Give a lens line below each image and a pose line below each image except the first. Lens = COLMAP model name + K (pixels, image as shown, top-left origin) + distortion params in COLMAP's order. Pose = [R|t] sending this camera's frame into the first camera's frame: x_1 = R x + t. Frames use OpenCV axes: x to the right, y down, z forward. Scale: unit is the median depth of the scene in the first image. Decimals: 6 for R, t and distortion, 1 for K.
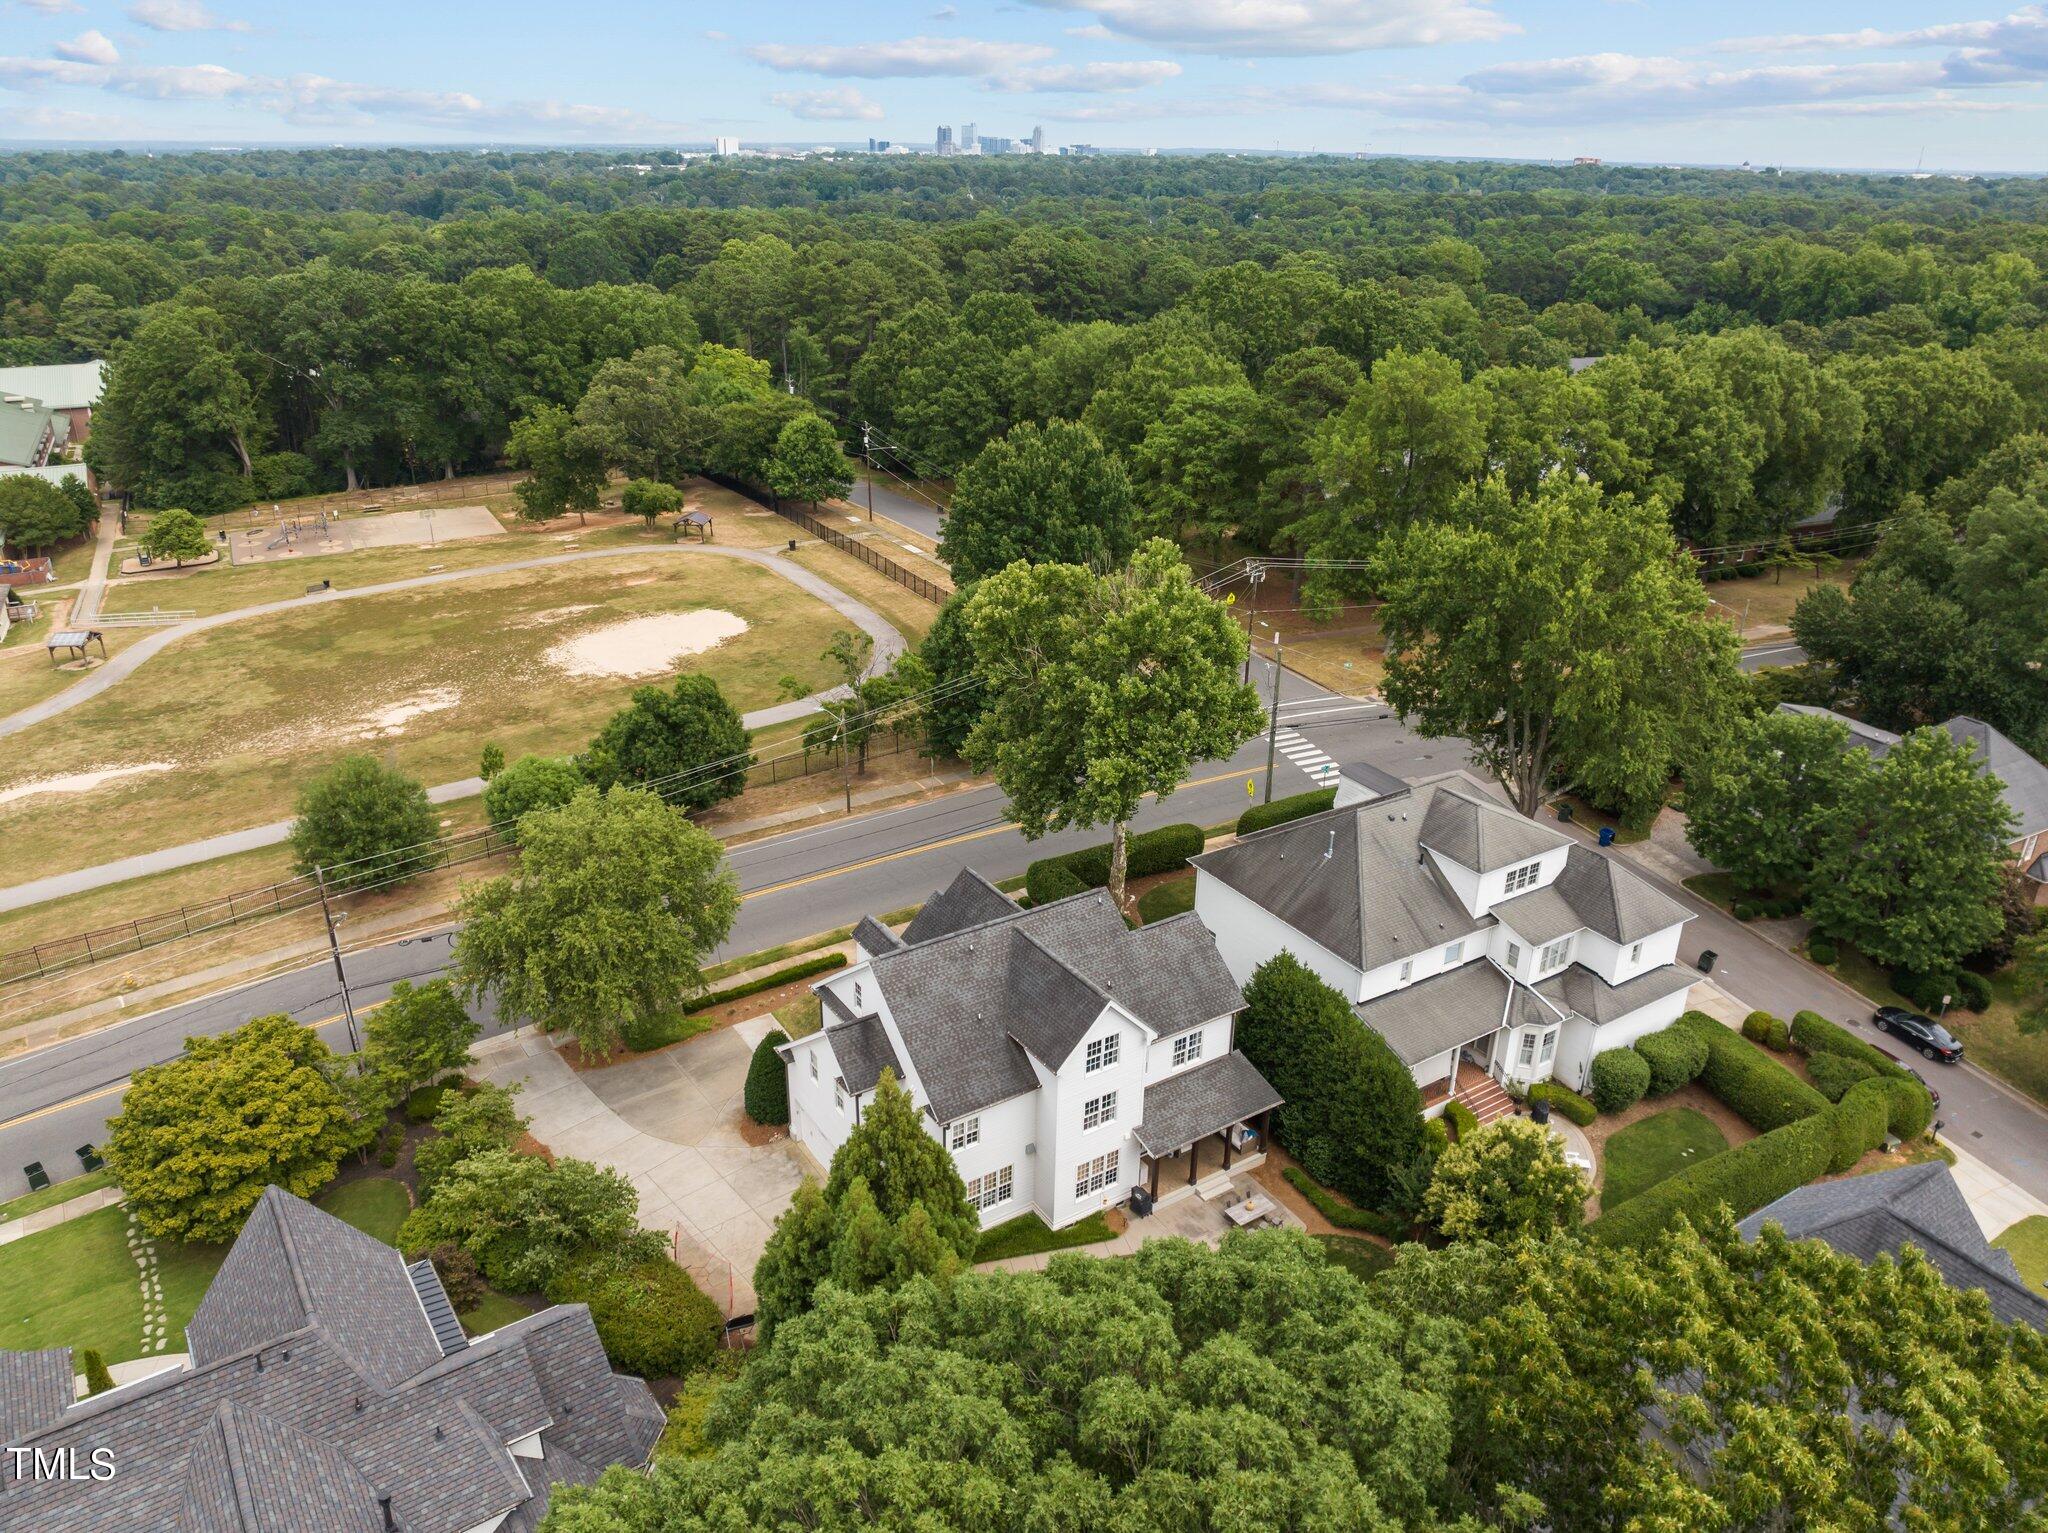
lens RADIAL K [[1501.0, 0, 1024.0], [0, 1501.0, 766.5], [0, 0, 1]] dist [-0.028637, -0.002966]
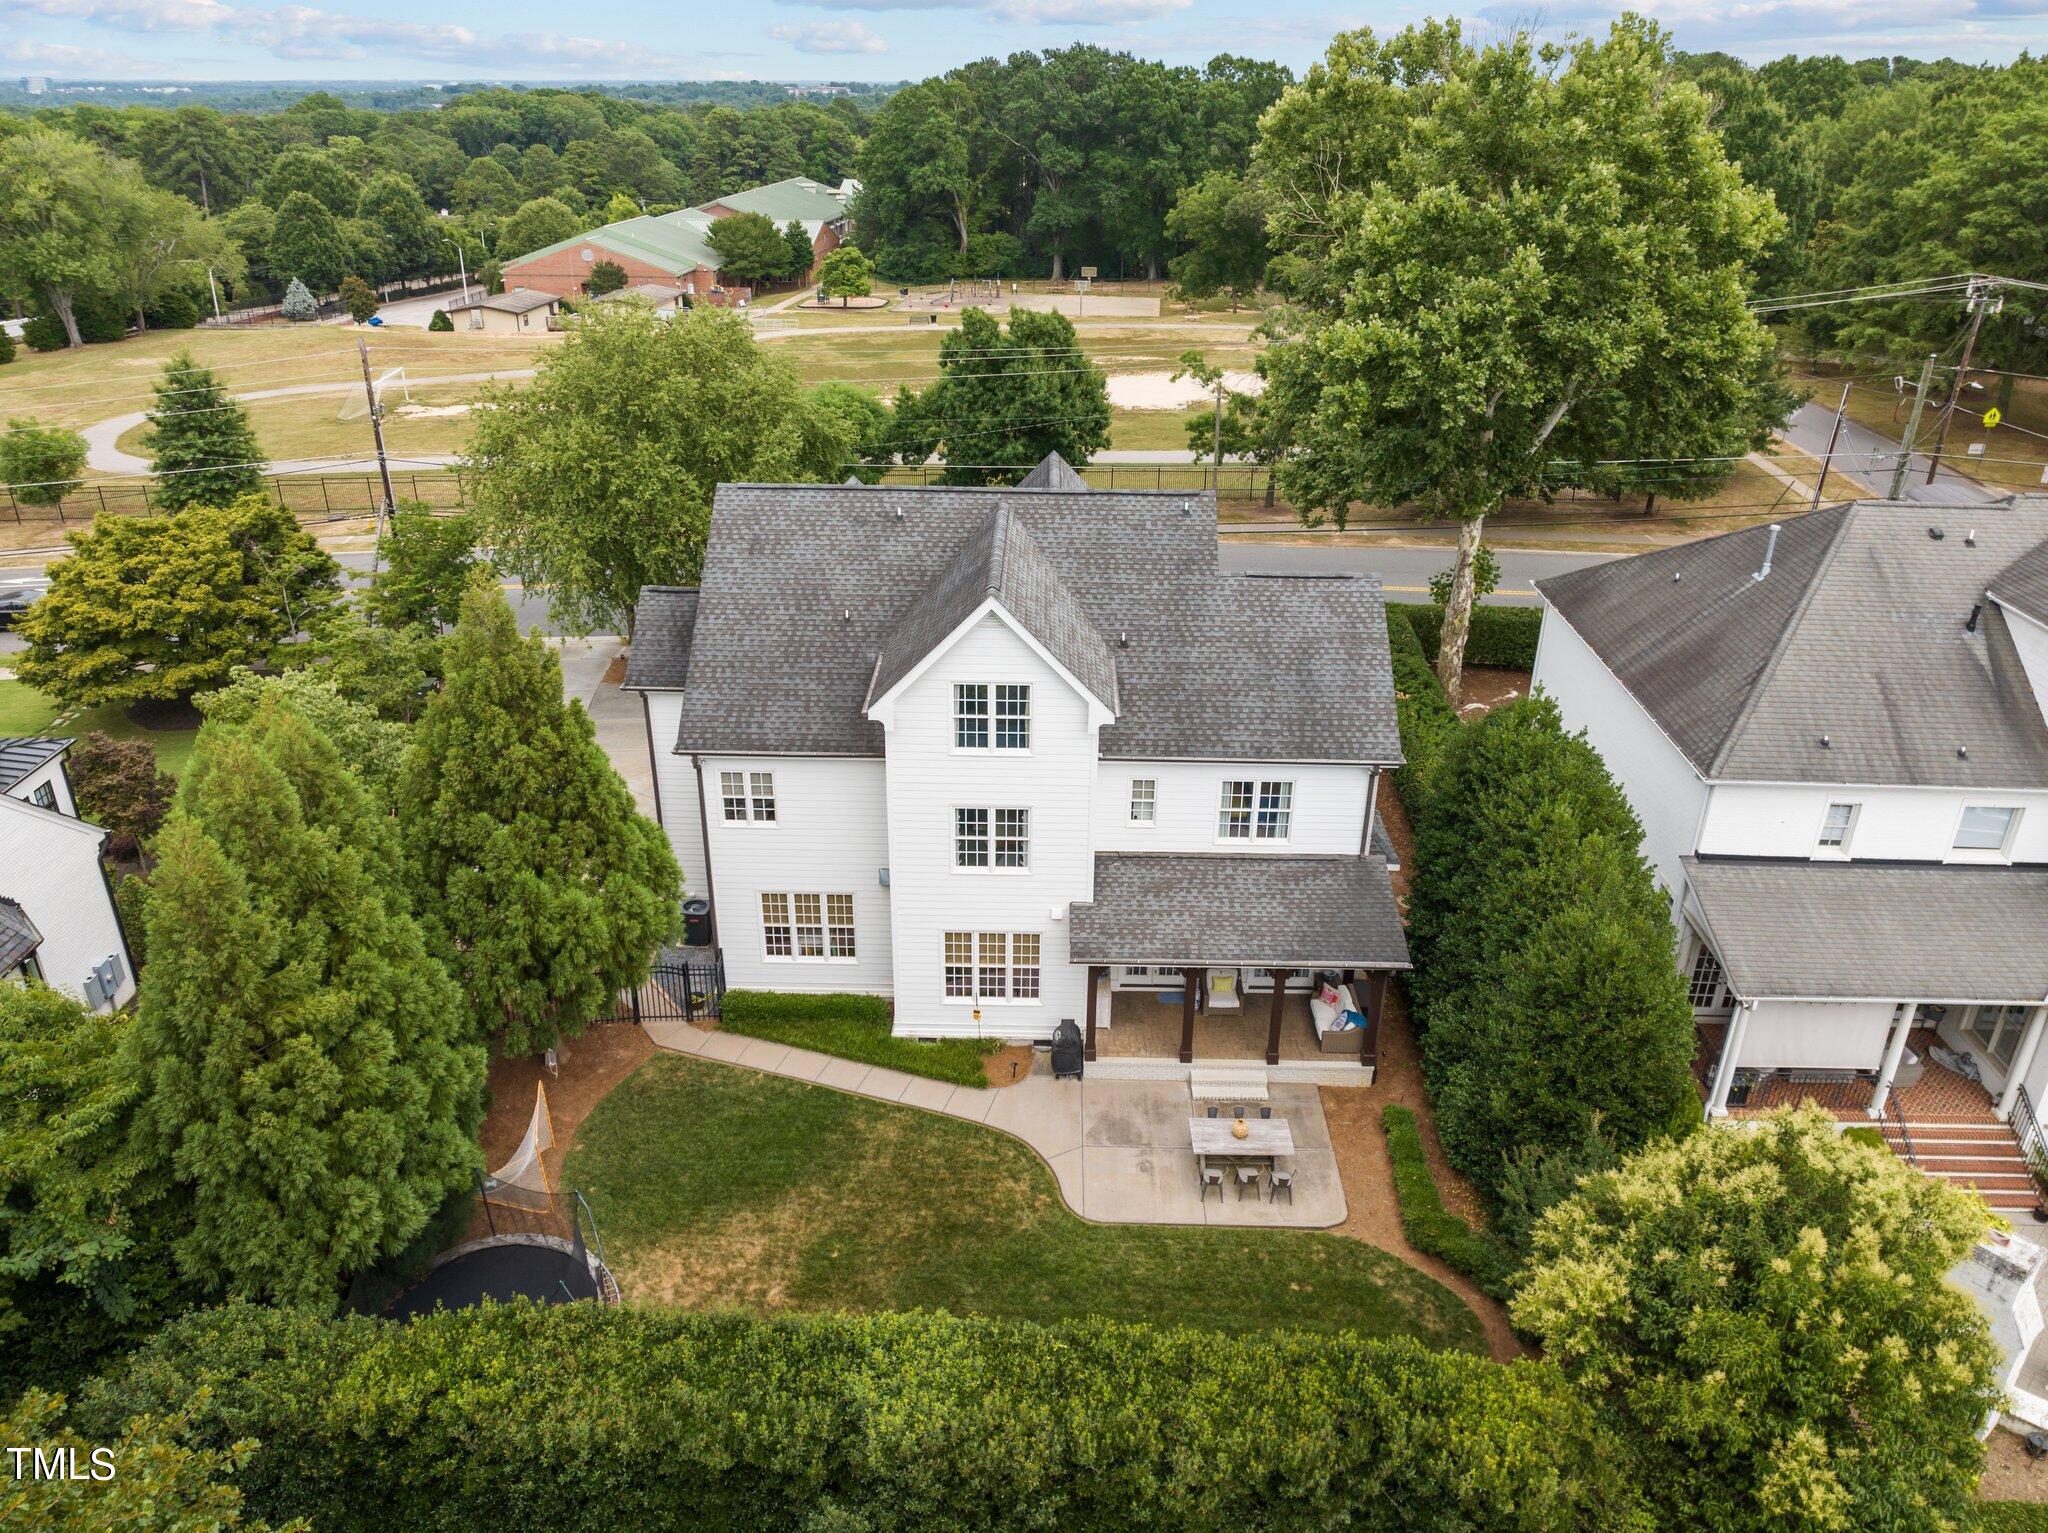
lens RADIAL K [[1457.7, 0, 1024.0], [0, 1457.7, 766.5], [0, 0, 1]] dist [-0.031164, 0.000531]
pose [[0.822016, 0.234726, -0.518839, 0.296300], [-0.226547, 0.970691, 0.080219, 0.151745], [0.522461, 0.051600, 0.851100, 0.534841]]
